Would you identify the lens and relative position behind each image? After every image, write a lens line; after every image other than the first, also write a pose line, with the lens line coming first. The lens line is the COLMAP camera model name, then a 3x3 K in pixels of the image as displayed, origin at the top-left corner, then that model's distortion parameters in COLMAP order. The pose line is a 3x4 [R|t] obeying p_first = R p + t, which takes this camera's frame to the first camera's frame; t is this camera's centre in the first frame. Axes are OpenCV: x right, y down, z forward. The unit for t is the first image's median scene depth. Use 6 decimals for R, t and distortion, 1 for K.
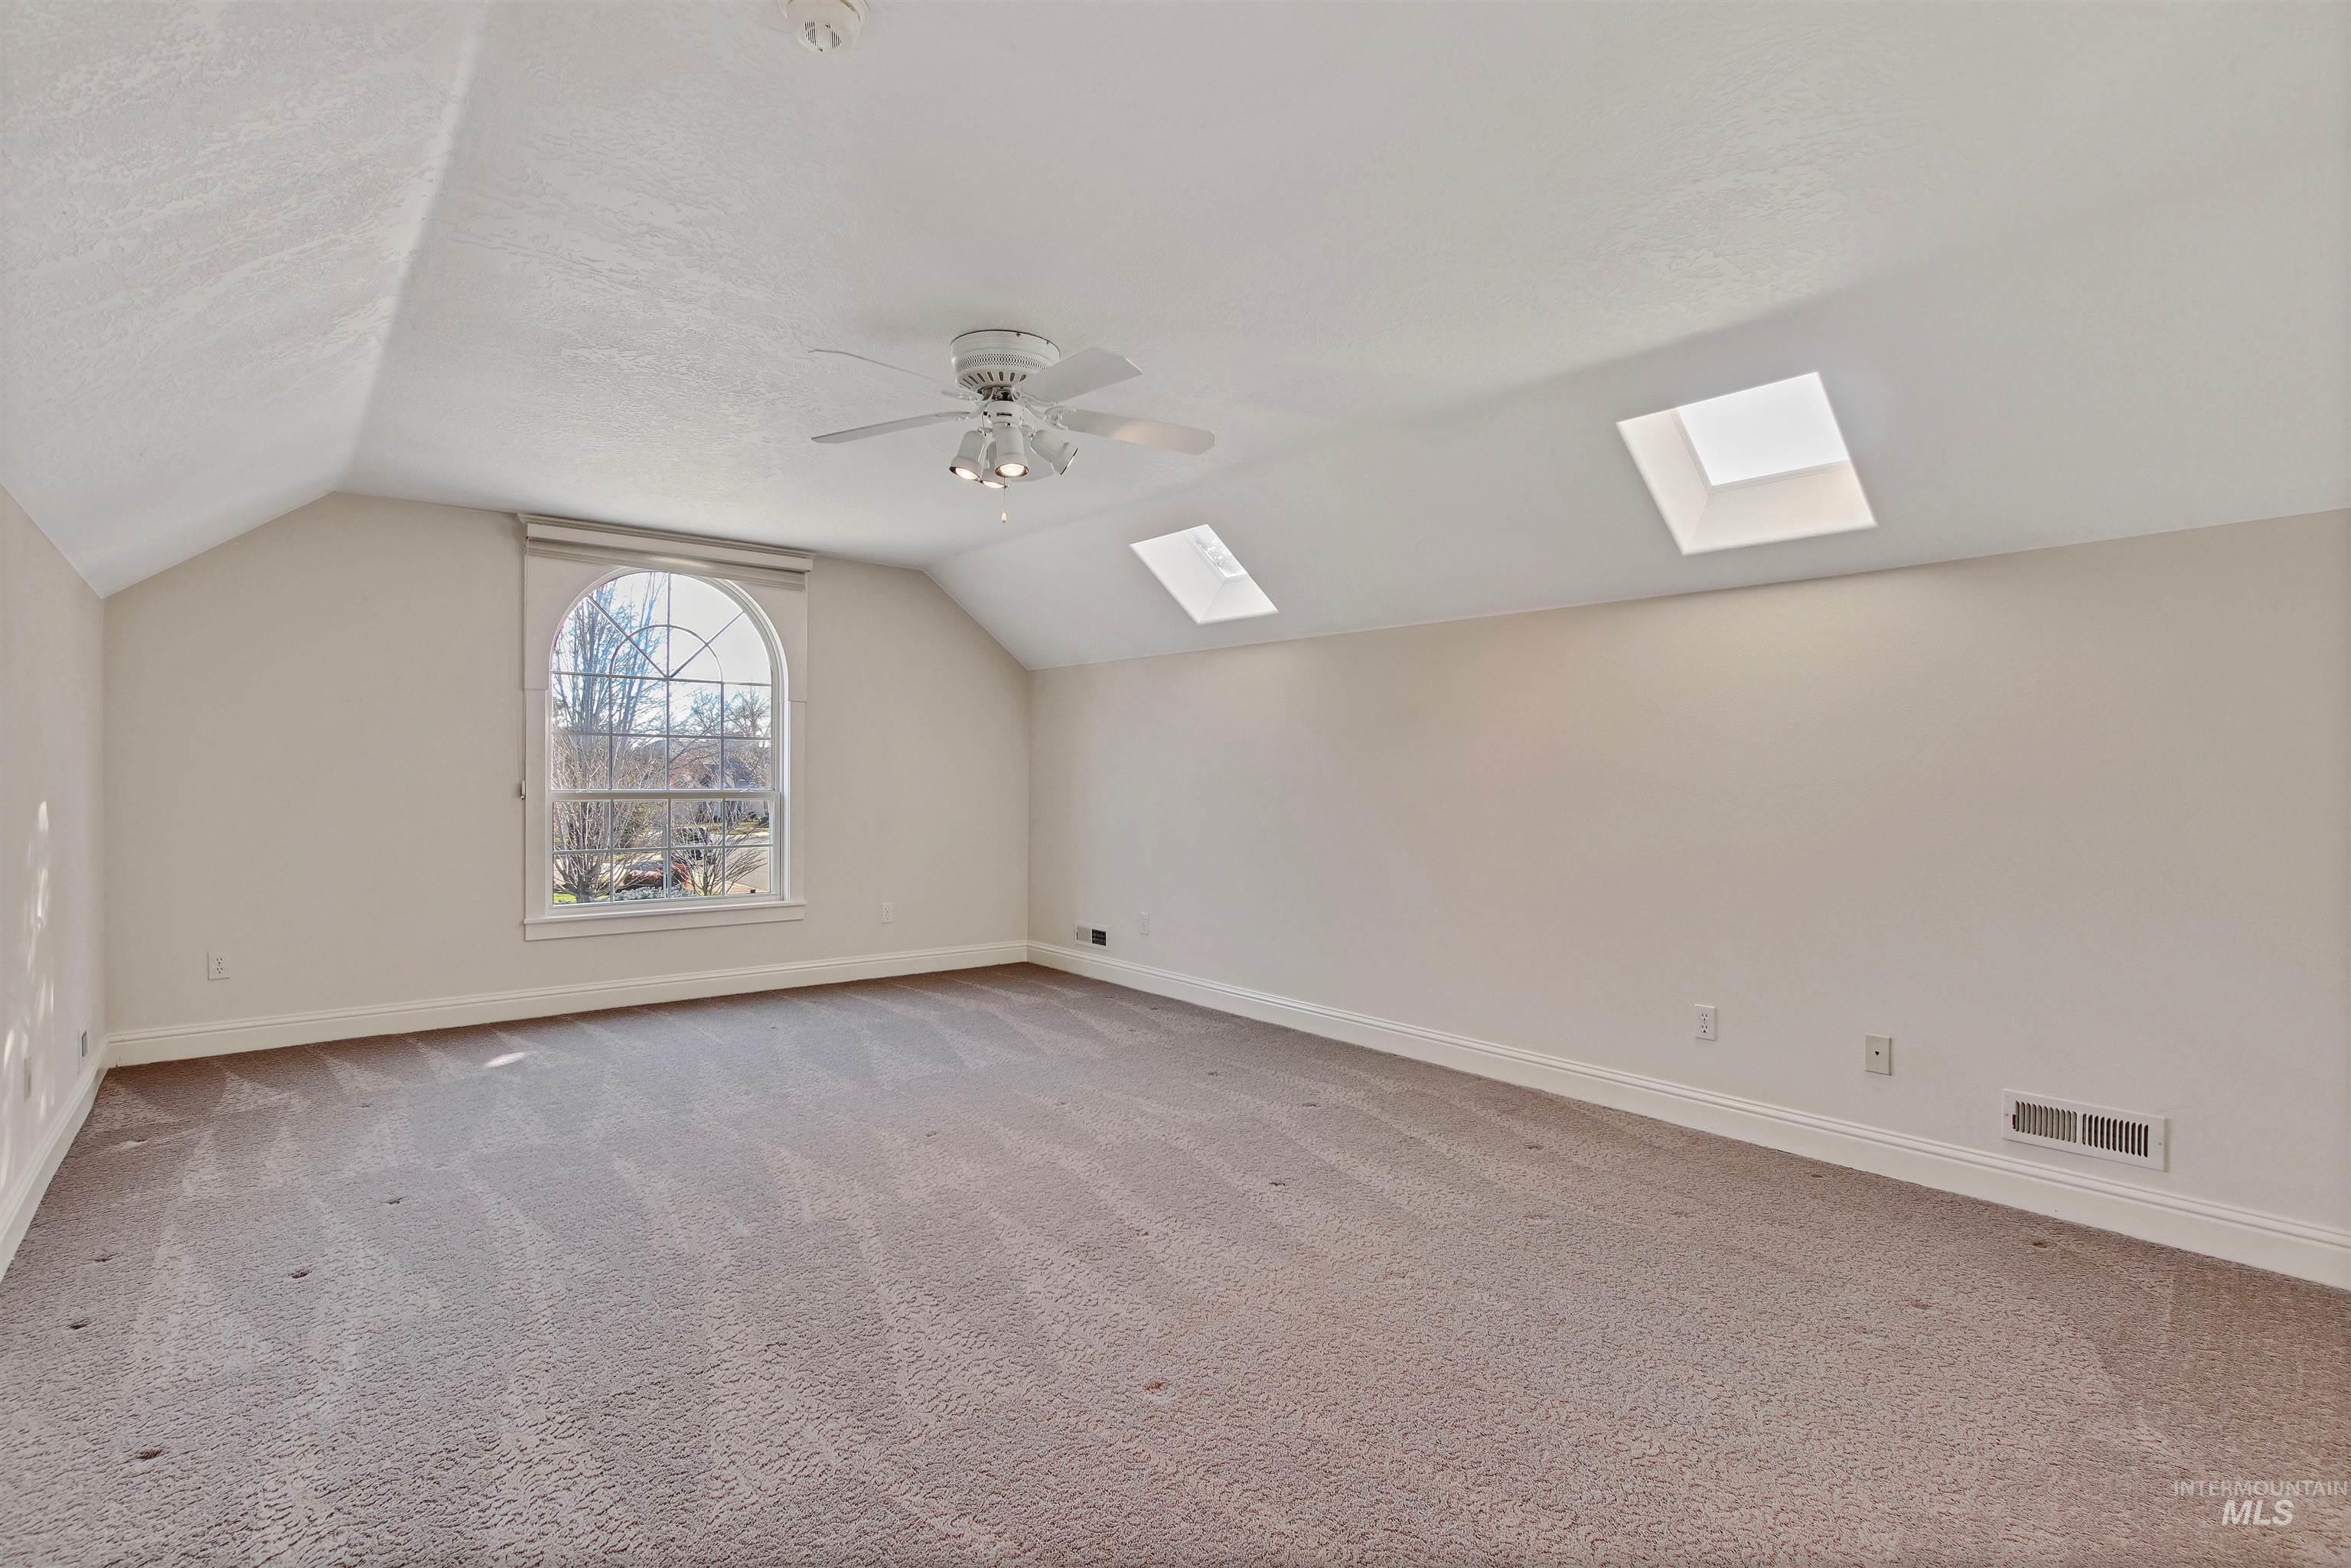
lens RADIAL K [[1093.7, 0, 1190.2], [0, 1093.7, 788.8], [0, 0, 1]] dist [-0.013434, 0.000970]
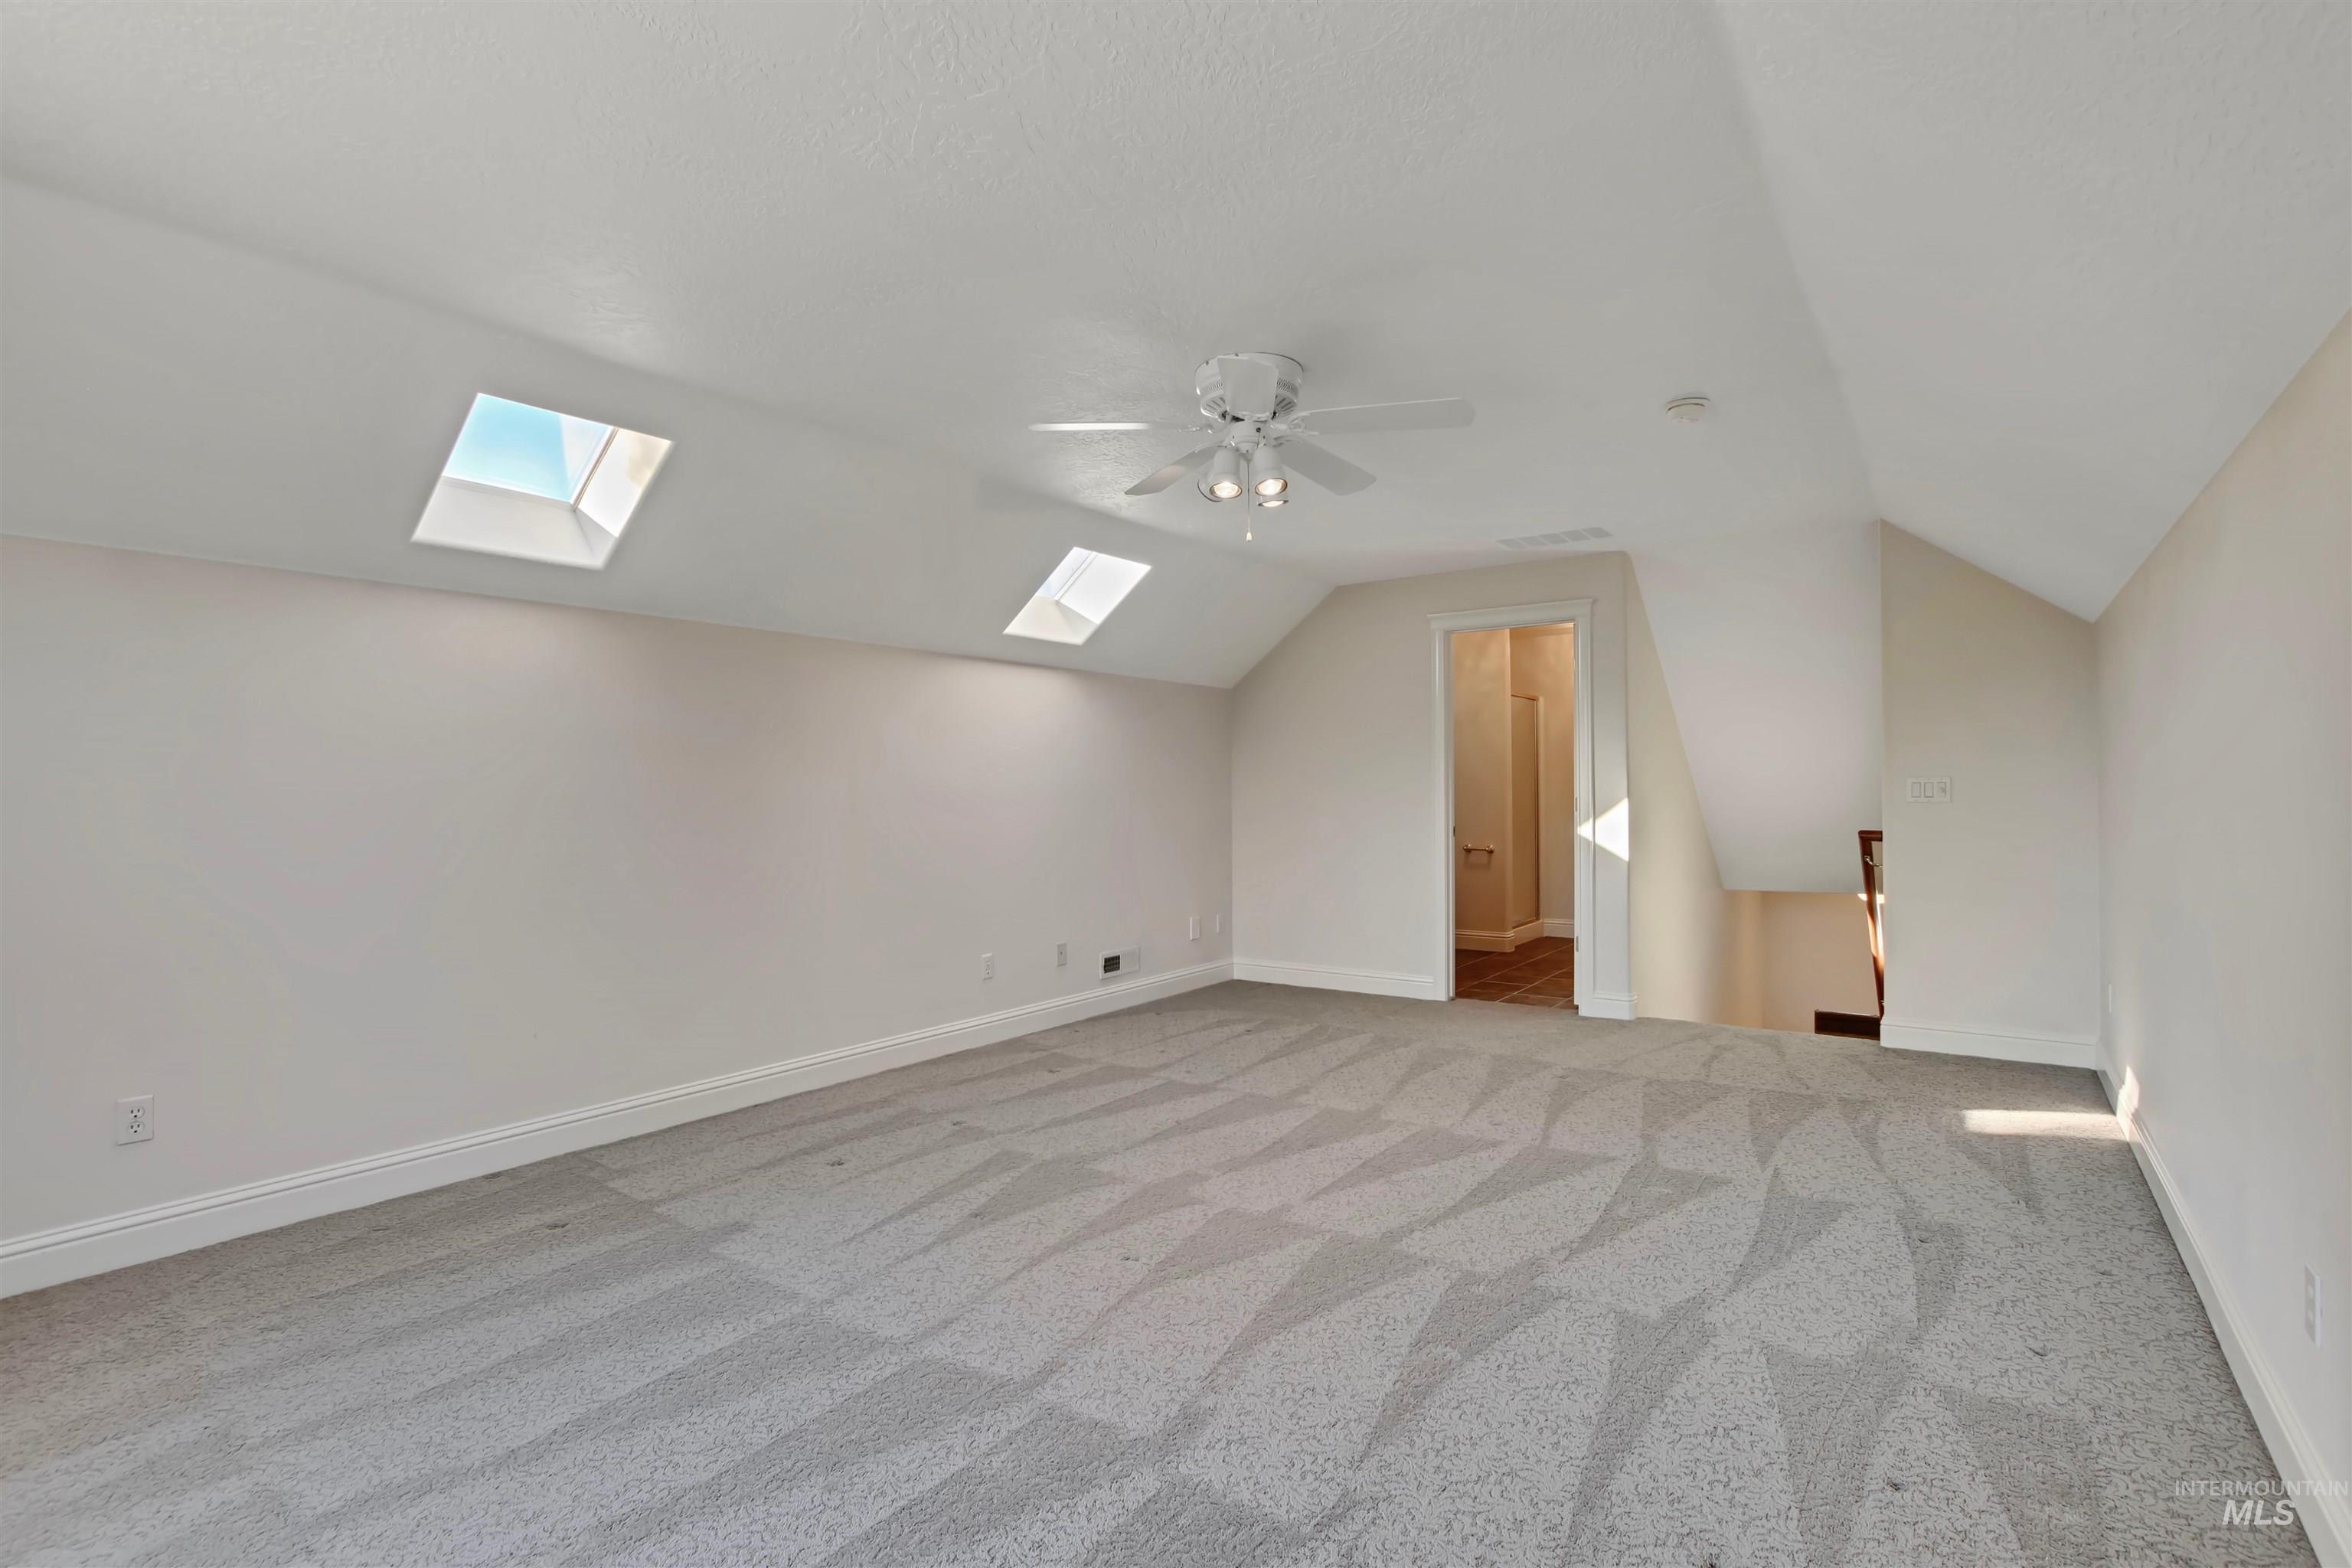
lens RADIAL K [[1094.2, 0, 1190.7], [0, 1094.2, 788.8], [0, 0, 1]] dist [-0.013434, 0.000970]
pose [[-0.255724, -0.004802, 0.966738, -0.659025], [0.008077, 0.999942, 0.007104, -0.018477], [-0.966716, 0.009625, -0.255671, 0.739774]]
